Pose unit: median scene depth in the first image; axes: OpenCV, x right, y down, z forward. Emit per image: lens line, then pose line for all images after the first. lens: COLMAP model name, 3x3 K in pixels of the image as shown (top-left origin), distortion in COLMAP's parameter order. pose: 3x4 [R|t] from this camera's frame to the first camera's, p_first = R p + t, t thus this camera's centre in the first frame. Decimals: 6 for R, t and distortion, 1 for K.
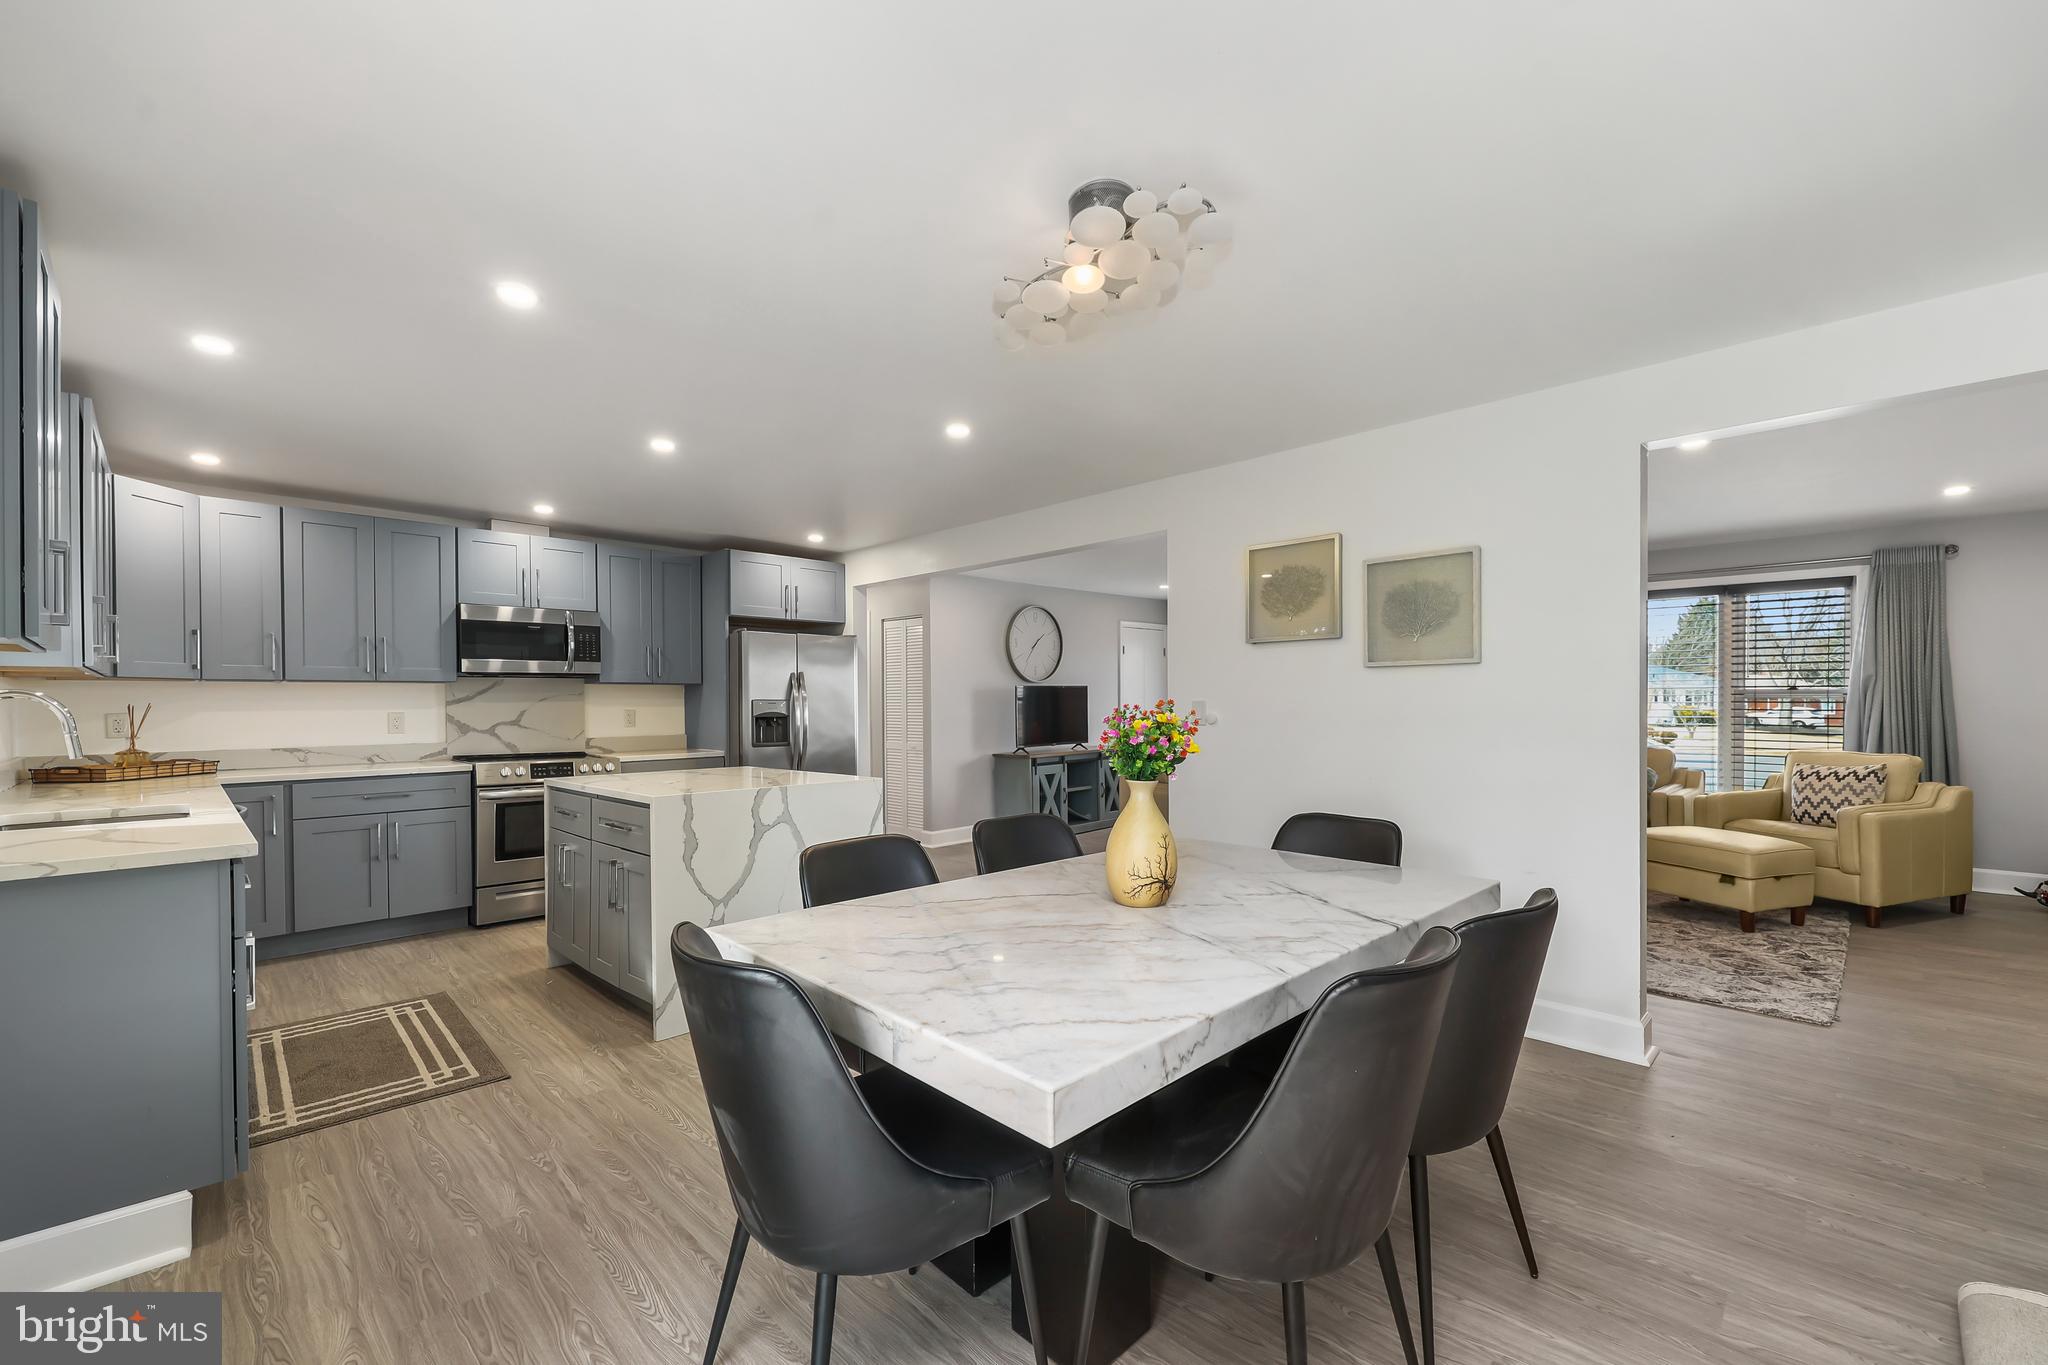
lens RADIAL K [[846.4, 0, 1029.6], [0, 846.4, 710.9], [0, 0, 1]] dist [0.000732, 0.000013]
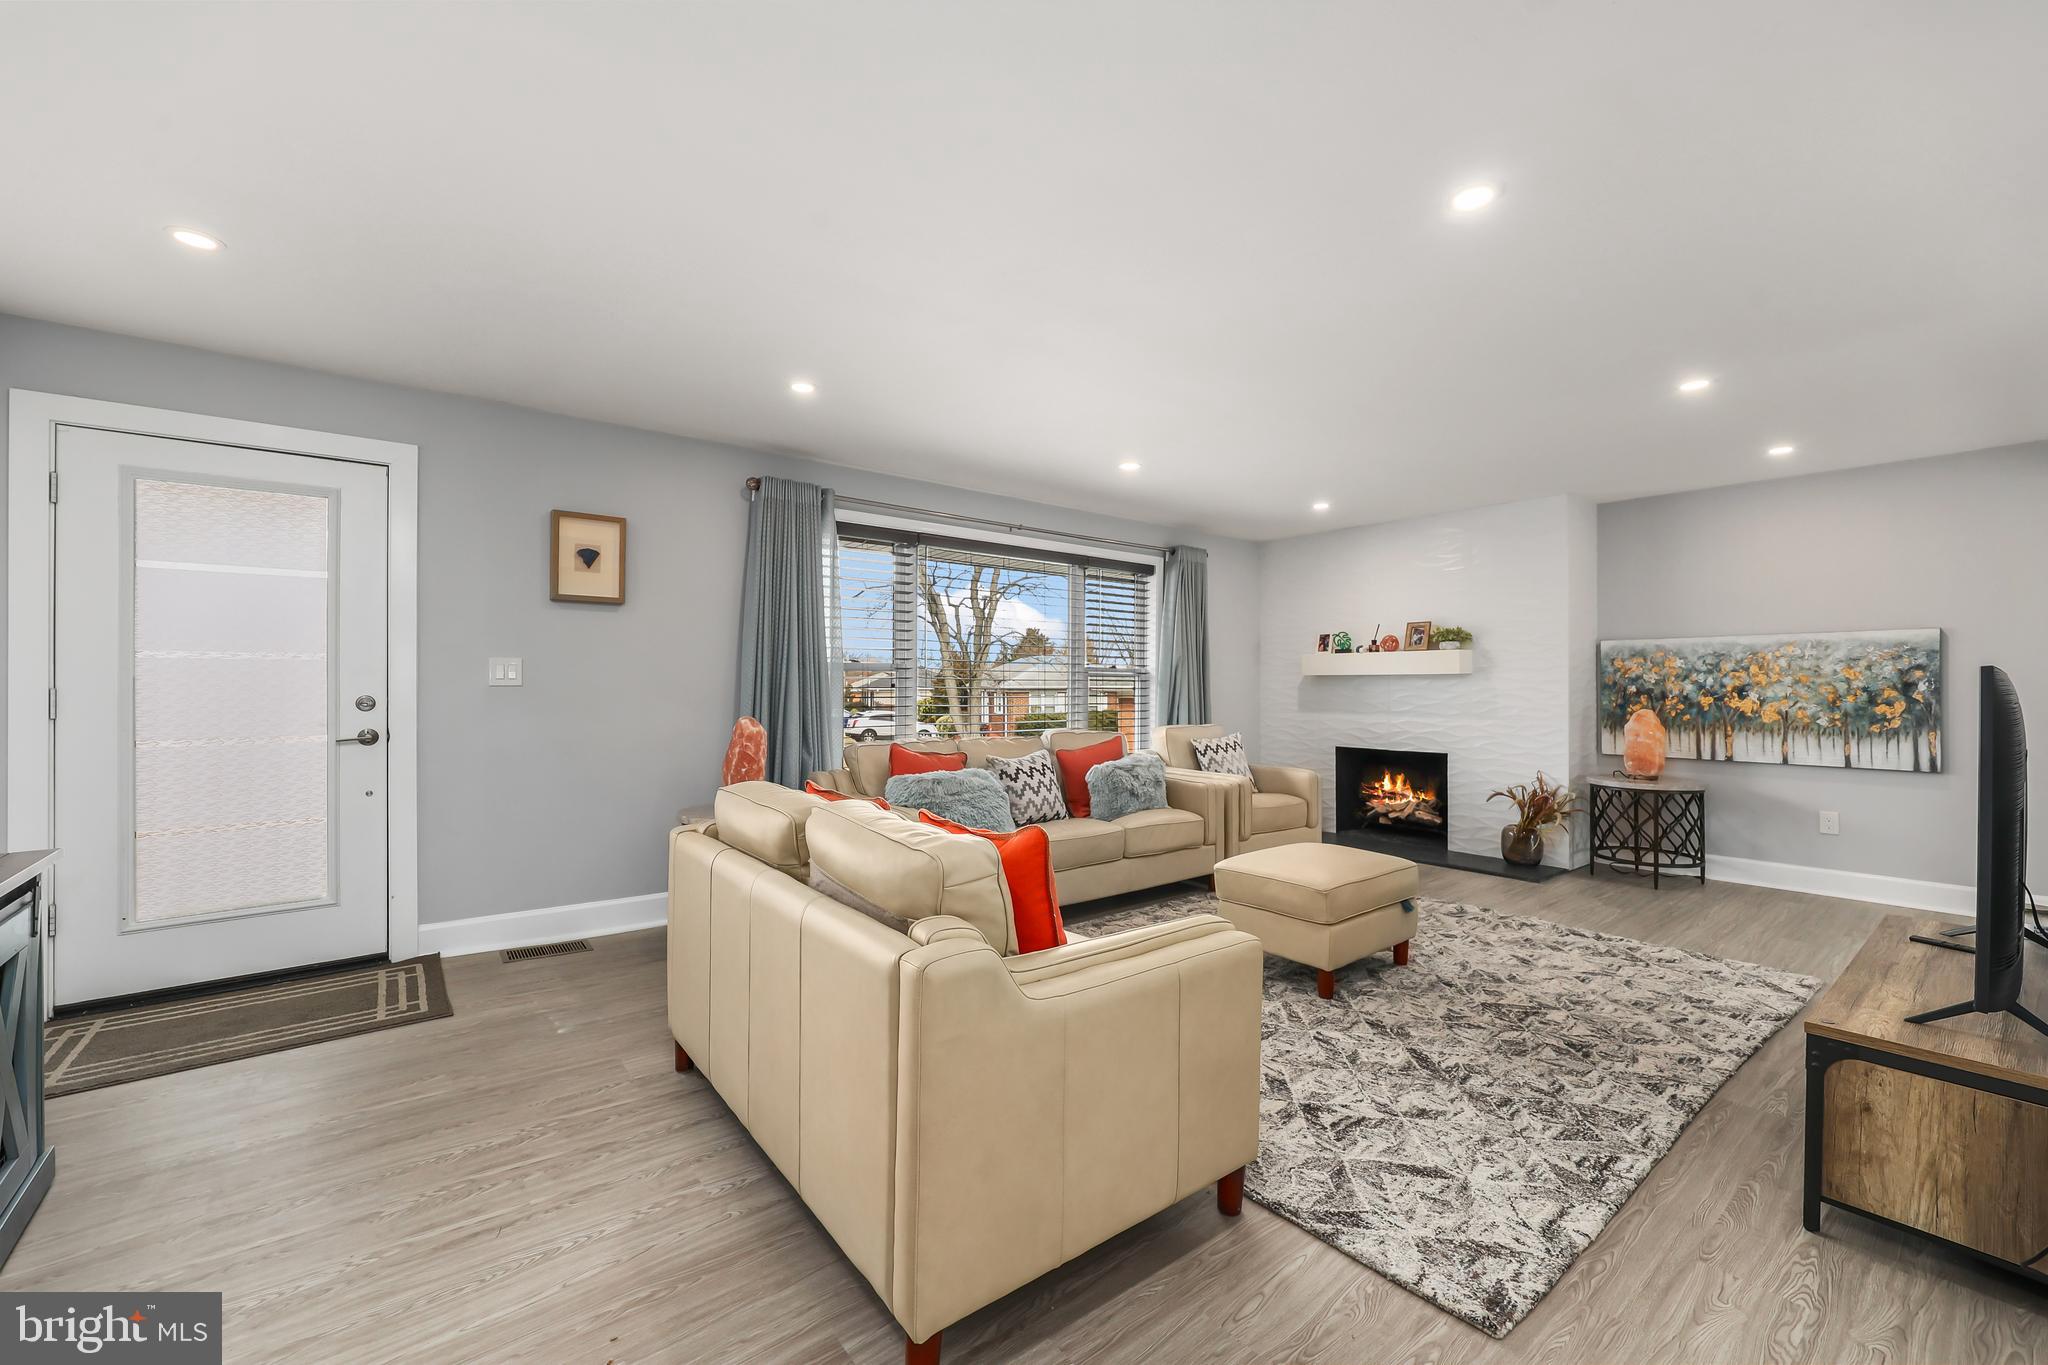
lens RADIAL K [[817.0, 0, 1024.0], [0, 817.0, 682.5], [0, 0, 1]] dist [-0.009370, 0.000359]
pose [[0.136258, 0.008824, 0.990634, -0.123676], [0.007705, 0.999921, -0.009966, 0.002642], [-0.990643, 0.008991, 0.136179, 1.239026]]
